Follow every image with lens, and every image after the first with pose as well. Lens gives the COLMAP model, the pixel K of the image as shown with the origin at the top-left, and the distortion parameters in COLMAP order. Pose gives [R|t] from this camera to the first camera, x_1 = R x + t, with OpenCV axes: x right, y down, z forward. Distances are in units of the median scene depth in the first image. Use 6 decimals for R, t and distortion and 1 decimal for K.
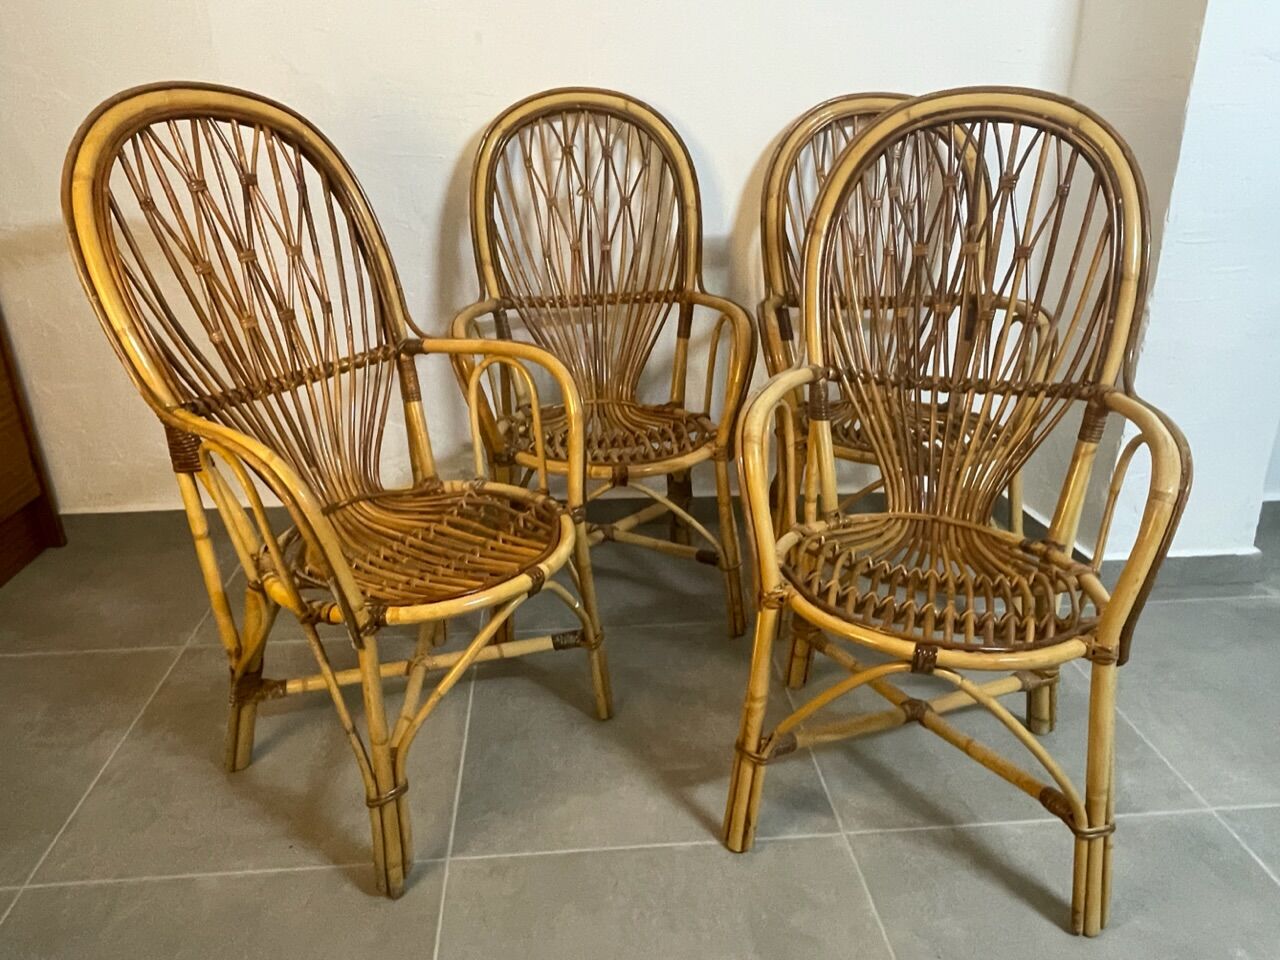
lens RADIAL K [[863.4, 0, 635.7], [0, 863.4, 482.9], [0, 0, 1]] dist [-0.003972, -0.003023]
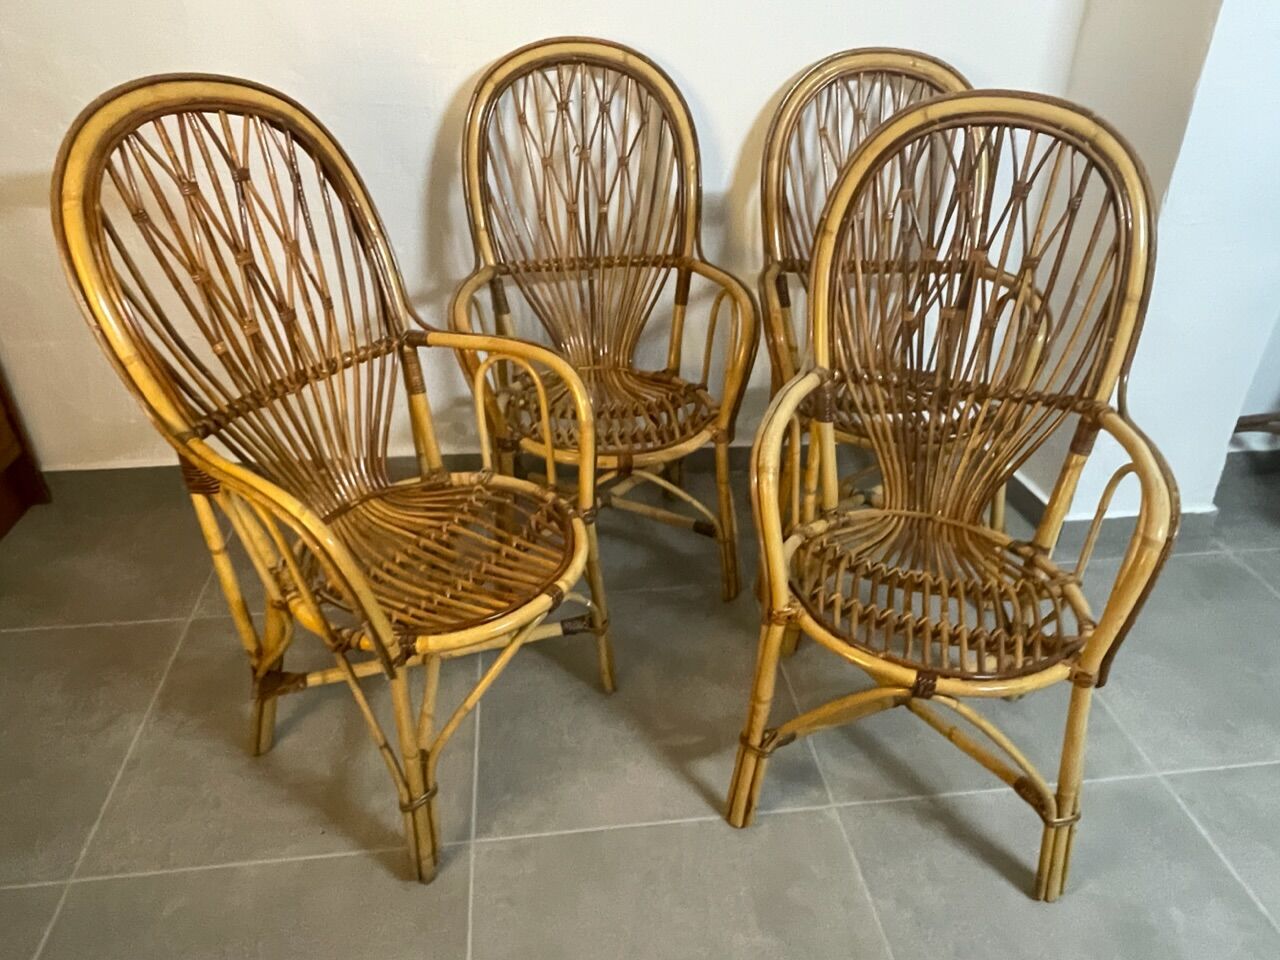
lens RADIAL K [[863.4, 0, 644.8], [0, 863.4, 474.5], [0, 0, 1]] dist [-0.003972, -0.003023]
pose [[0.998506, -0.001645, 0.054613, -0.055907], [-0.006305, 0.989399, 0.145088, -0.161344], [-0.054273, -0.145215, 0.987910, -0.009362]]
